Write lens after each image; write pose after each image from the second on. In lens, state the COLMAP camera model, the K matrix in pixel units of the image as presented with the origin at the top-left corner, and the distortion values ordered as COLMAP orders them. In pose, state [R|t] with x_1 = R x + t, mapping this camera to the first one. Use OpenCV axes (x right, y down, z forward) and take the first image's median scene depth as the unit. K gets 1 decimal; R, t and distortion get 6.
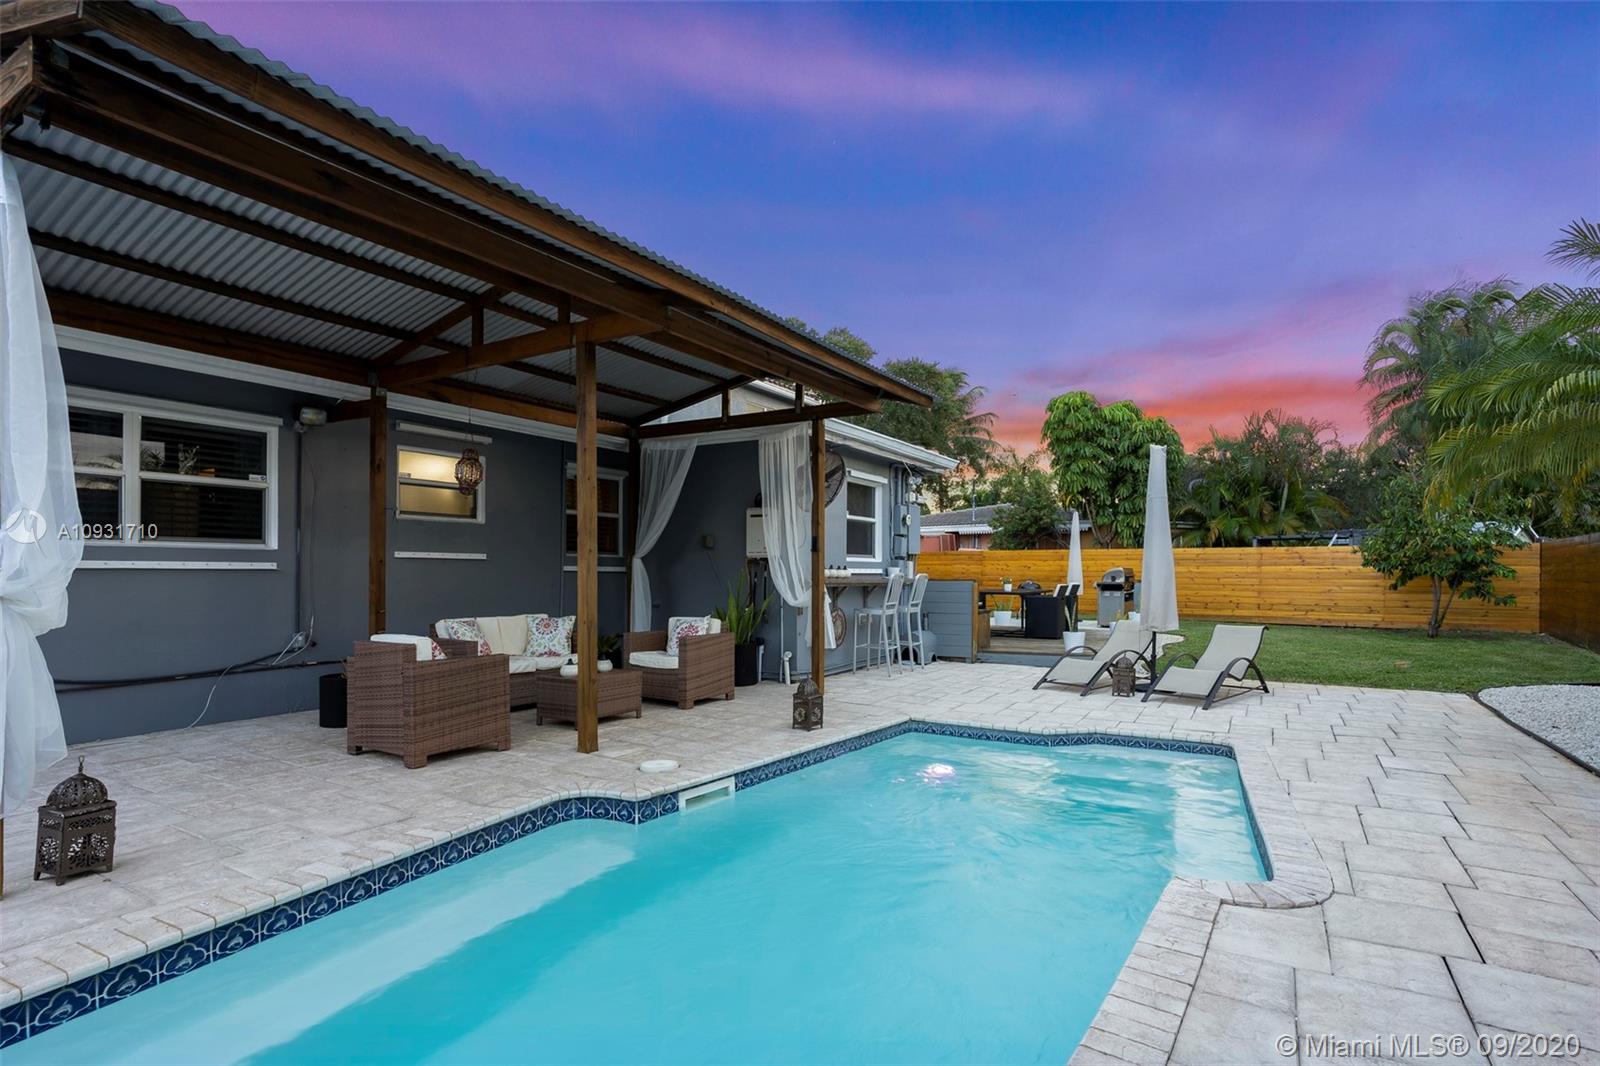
lens RADIAL K [[804.2, 0, 814.4], [0, 804.2, 541.6], [0, 0, 1]] dist [-0.056593, 0.024372]
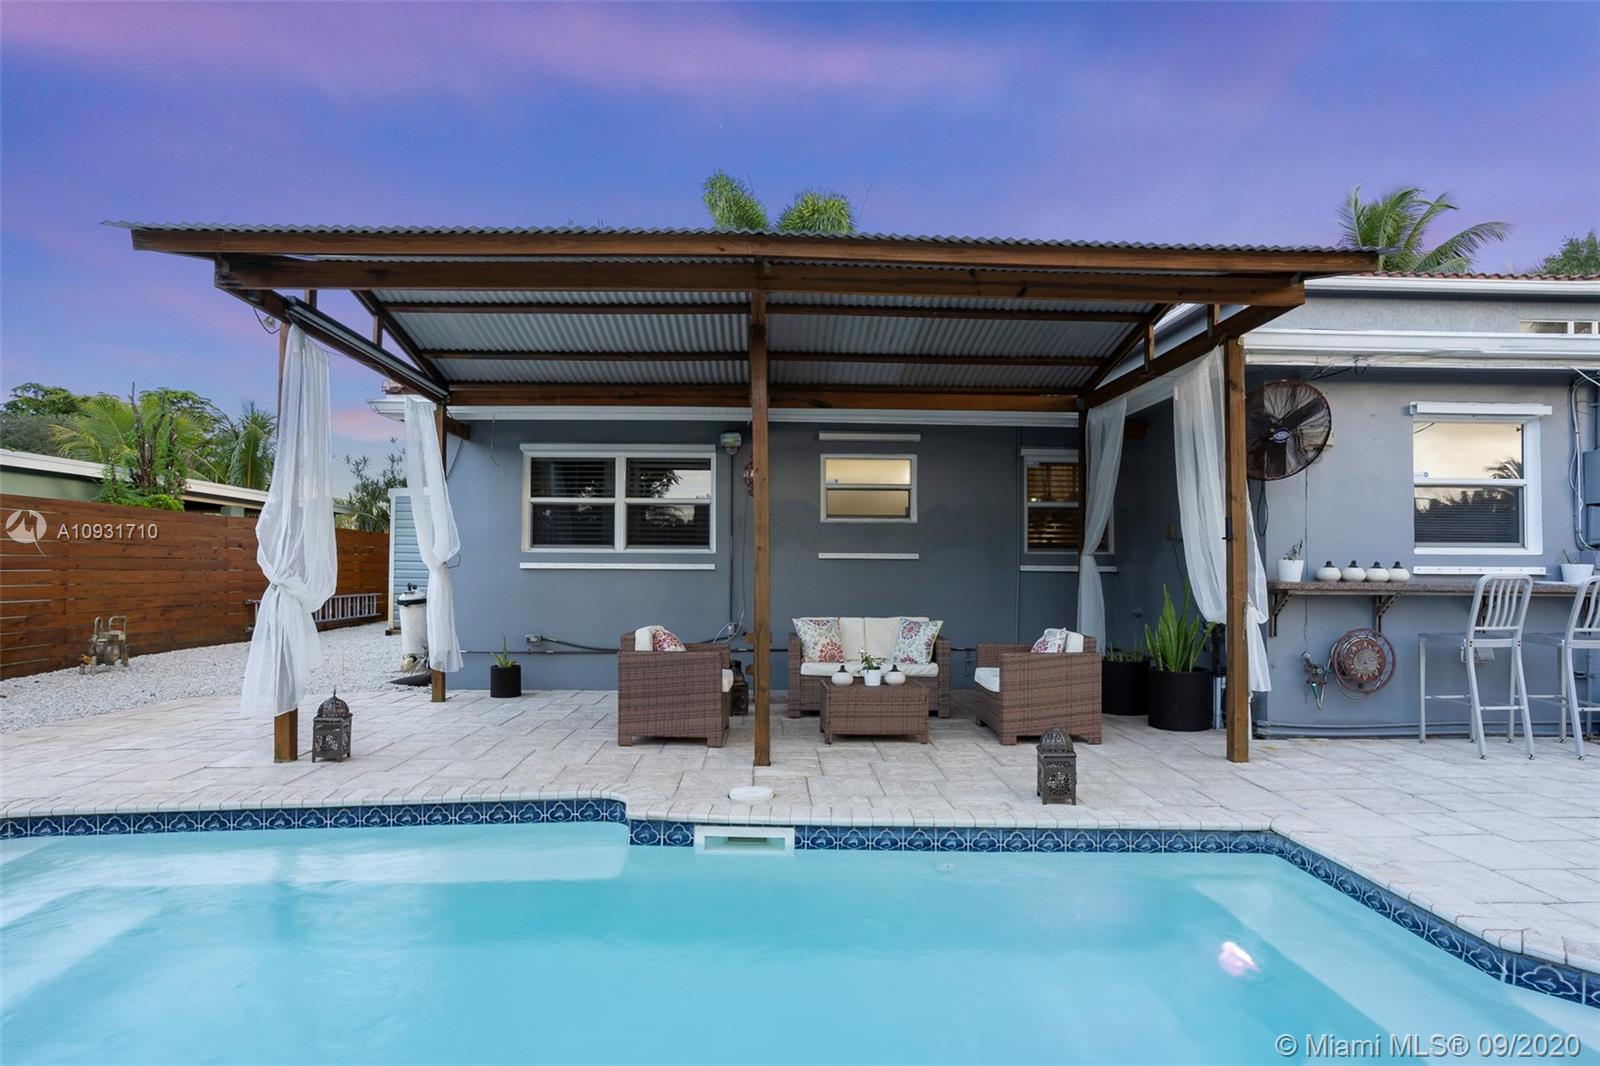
lens RADIAL K [[804.2, 0, 803.9], [0, 804.2, 556.2], [0, 0, 1]] dist [-0.056593, 0.024372]
pose [[0.538363, -0.014746, -0.842584, 0.459700], [0.029016, 0.999578, 0.001046, 0.018346], [0.842213, -0.025011, 0.538564, 0.468751]]
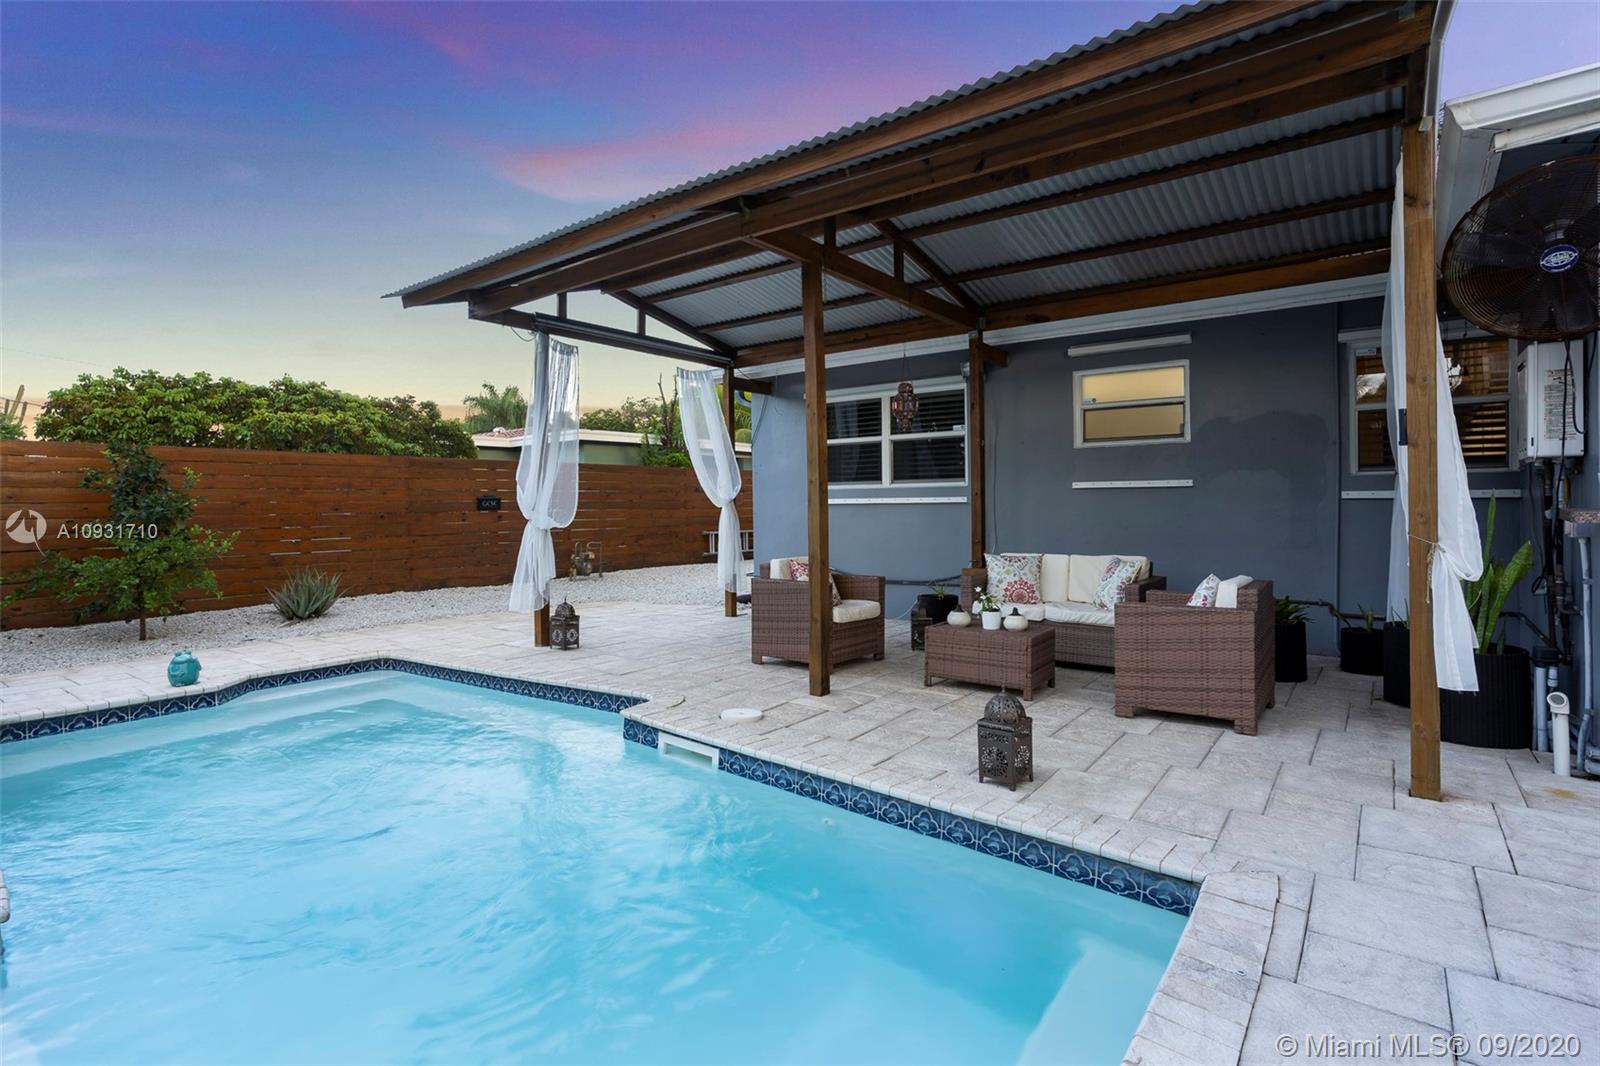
lens RADIAL K [[804.2, 0, 814.0], [0, 804.2, 479.8], [0, 0, 1]] dist [-0.056593, 0.024372]
pose [[-0.124911, -0.036008, -0.991514, 0.570042], [0.045515, 0.998081, -0.041981, 0.043240], [0.991123, -0.050373, -0.123032, 0.967059]]
